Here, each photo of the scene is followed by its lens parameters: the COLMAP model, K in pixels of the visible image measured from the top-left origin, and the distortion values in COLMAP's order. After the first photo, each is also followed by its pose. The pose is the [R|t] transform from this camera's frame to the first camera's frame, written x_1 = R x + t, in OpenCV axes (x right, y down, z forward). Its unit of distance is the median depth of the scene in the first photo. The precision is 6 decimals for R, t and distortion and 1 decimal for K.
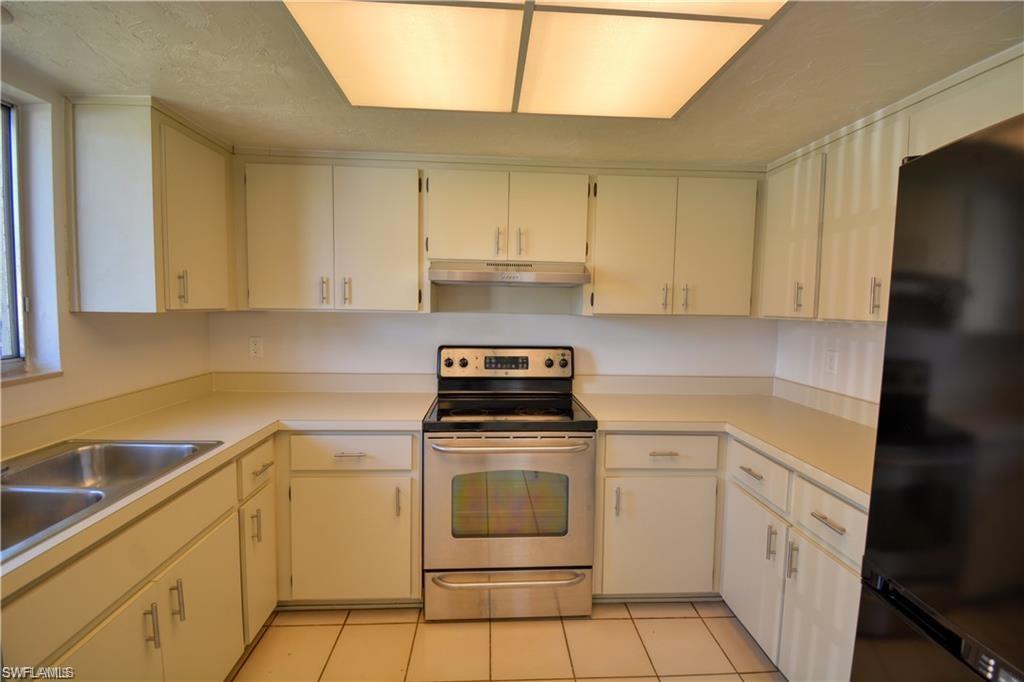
lens RADIAL K [[450.7, 0, 513.9], [0, 450.7, 335.1], [0, 0, 1]] dist [0.017216, -0.024933]
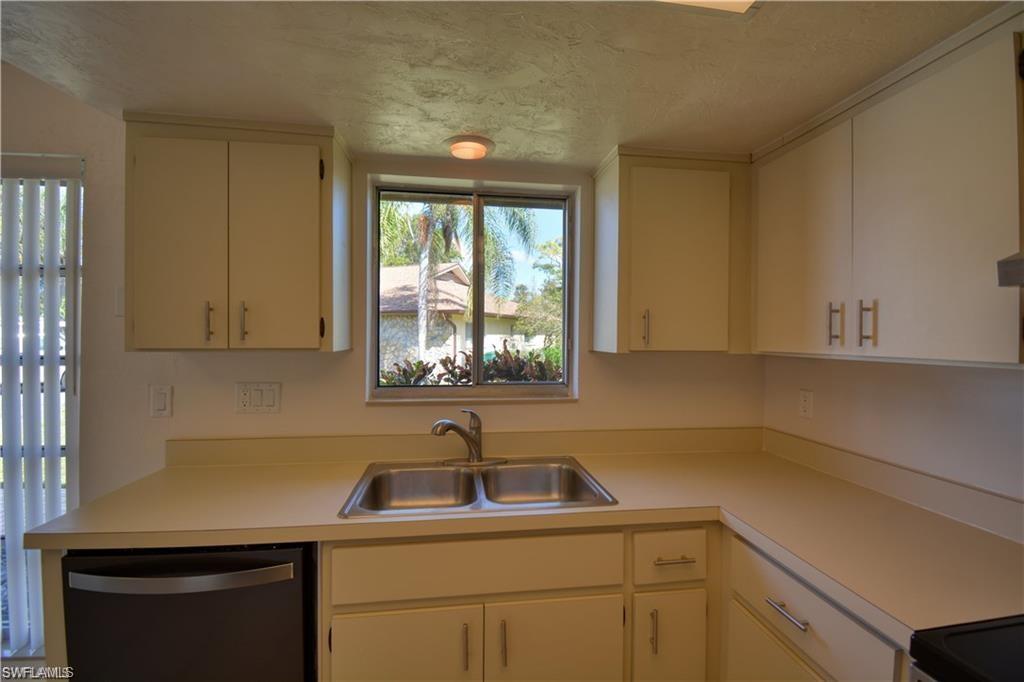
lens RADIAL K [[449.8, 0, 511.9], [0, 449.8, 338.4], [0, 0, 1]] dist [0.017691, -0.025601]
pose [[0.080391, -0.010946, -0.996703, 0.163093], [-0.075943, 0.996966, -0.017075, -0.038997], [0.993866, 0.077065, 0.079316, 0.556182]]
